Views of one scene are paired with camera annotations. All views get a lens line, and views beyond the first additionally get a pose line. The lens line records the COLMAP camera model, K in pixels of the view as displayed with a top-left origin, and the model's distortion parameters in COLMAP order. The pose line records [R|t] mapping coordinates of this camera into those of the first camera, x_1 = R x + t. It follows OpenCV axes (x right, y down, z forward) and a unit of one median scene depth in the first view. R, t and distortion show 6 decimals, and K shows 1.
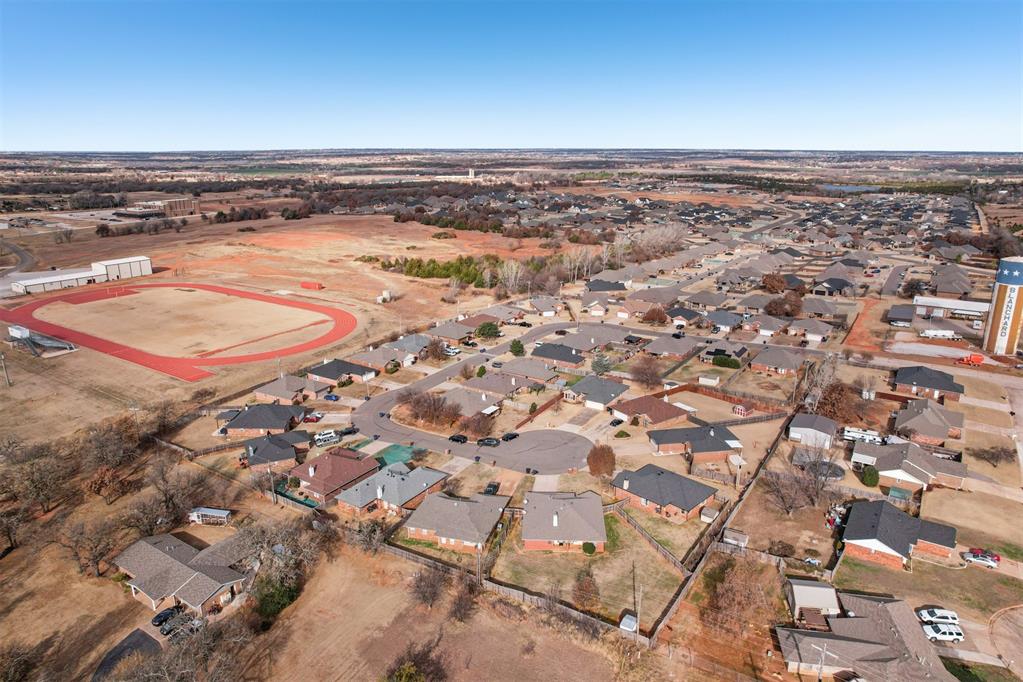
lens RADIAL K [[655.6, 0, 525.9], [0, 655.6, 340.9], [0, 0, 1]] dist [-0.069048, 0.048471]
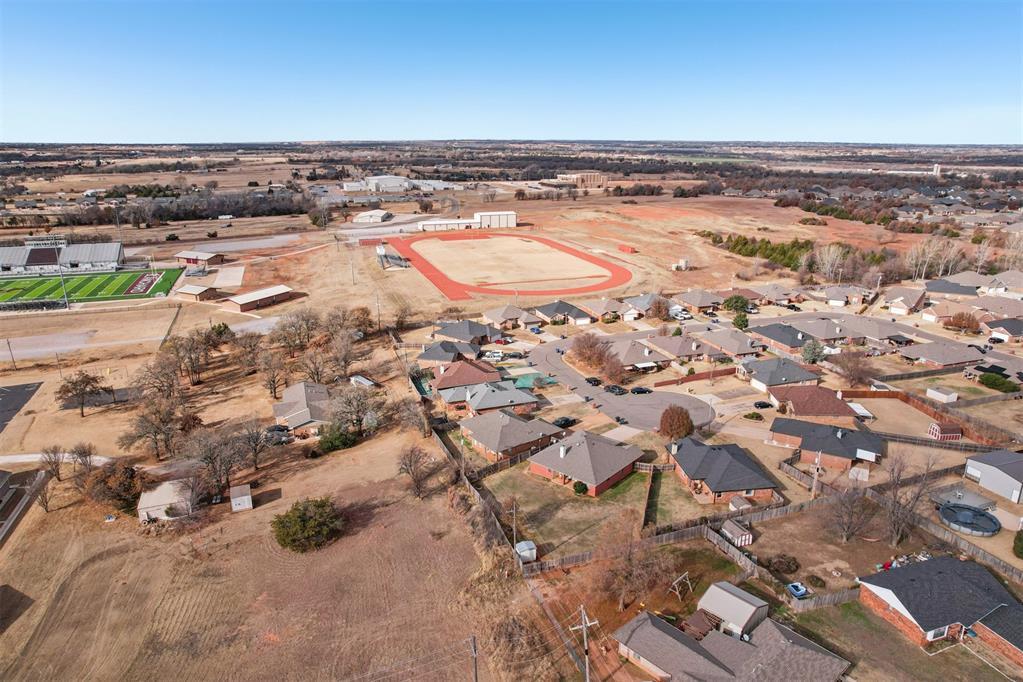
lens RADIAL K [[655.6, 0, 525.9], [0, 655.6, 340.9], [0, 0, 1]] dist [-0.069048, 0.048471]
pose [[0.795634, 0.179842, -0.578467, 0.311620], [-0.172044, 0.982678, 0.068878, 0.029276], [0.580834, 0.044720, 0.812793, 0.089386]]
